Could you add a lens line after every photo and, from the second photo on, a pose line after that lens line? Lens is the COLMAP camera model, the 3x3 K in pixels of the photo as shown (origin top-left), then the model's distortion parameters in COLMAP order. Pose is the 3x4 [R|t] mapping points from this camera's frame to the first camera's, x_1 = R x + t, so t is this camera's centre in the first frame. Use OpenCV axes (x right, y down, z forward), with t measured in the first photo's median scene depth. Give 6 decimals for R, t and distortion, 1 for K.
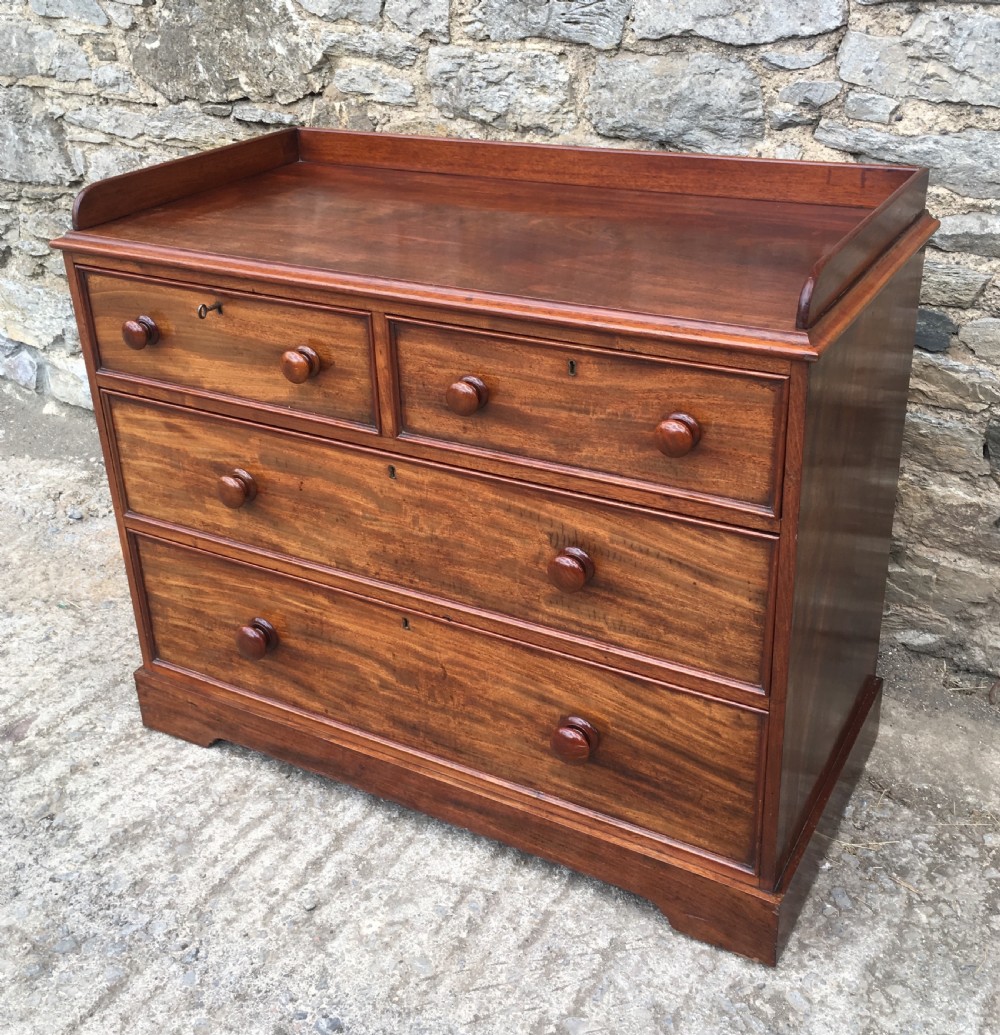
lens RADIAL K [[1221.4, 0, 496.0], [0, 1221.4, 463.0], [0, 0, 1]] dist [0.069861, -0.067054]
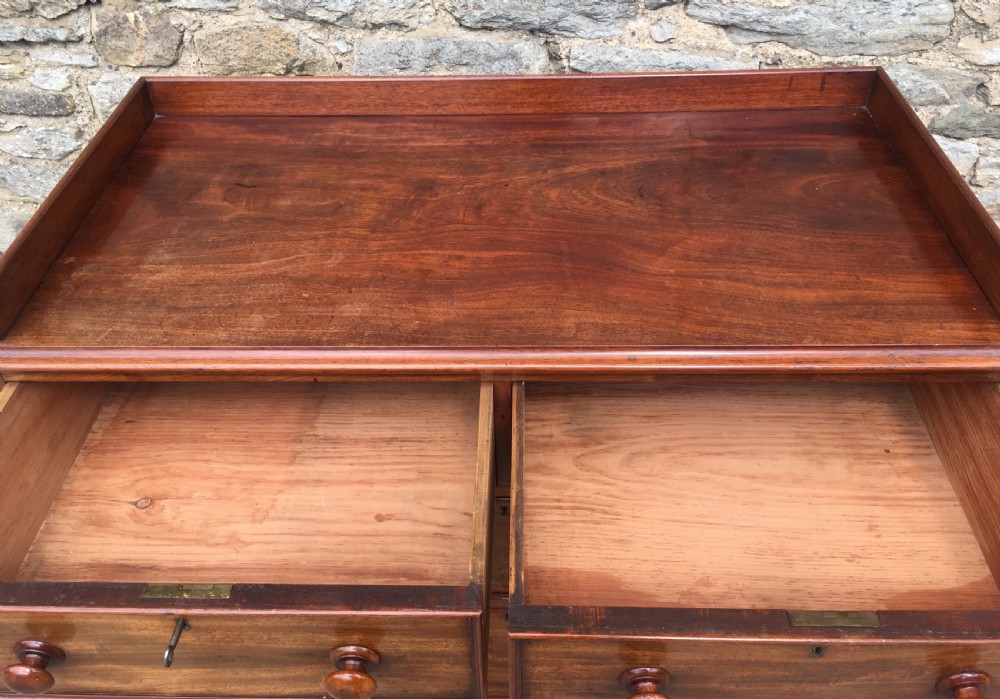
lens RADIAL K [[864.8, 0, 502.3], [0, 864.8, 322.7], [0, 0, 1]] dist [0.080035, -0.106878]
pose [[0.875935, -0.293729, 0.382702, -0.230432], [0.193311, 0.940513, 0.279404, -0.241561], [-0.442005, -0.170759, 0.880609, 0.347681]]
